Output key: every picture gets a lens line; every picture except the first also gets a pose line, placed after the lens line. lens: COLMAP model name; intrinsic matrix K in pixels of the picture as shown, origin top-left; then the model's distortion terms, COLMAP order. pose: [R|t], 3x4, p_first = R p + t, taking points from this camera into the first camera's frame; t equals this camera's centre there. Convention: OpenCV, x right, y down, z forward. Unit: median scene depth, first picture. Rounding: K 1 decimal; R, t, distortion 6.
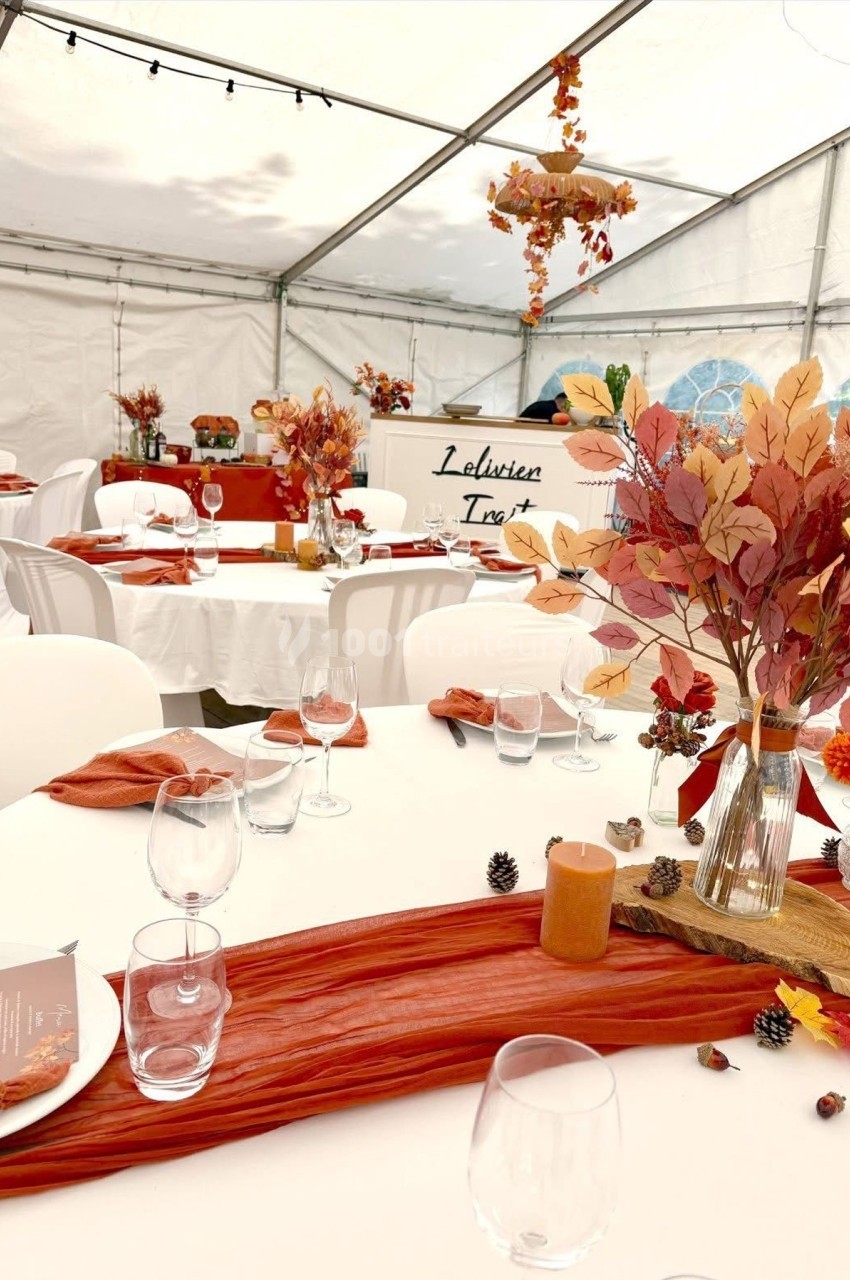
lens RADIAL K [[785.7, 0, 425.0], [0, 785.7, 640.0], [0, 0, 1]] dist [0.000719, -0.000143]
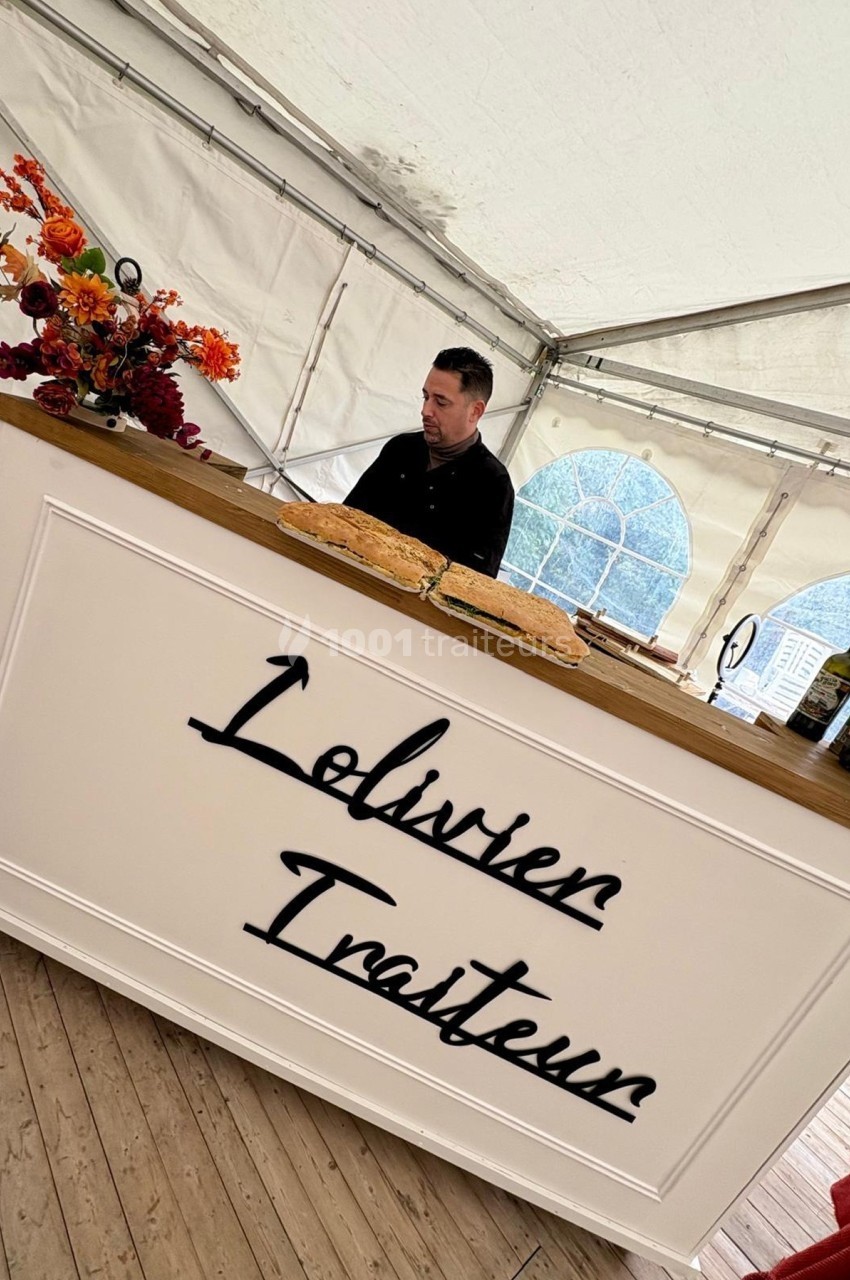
lens RADIAL K [[641.5, 0, 425.0], [0, 641.5, 640.0], [0, 0, 1]] dist [-0.000698, -0.000242]
pose [[0.933670, 0.305747, 0.186491, 0.032702], [-0.311347, 0.950296, 0.000780, -0.262521], [-0.176983, -0.058791, 0.982456, 0.801634]]
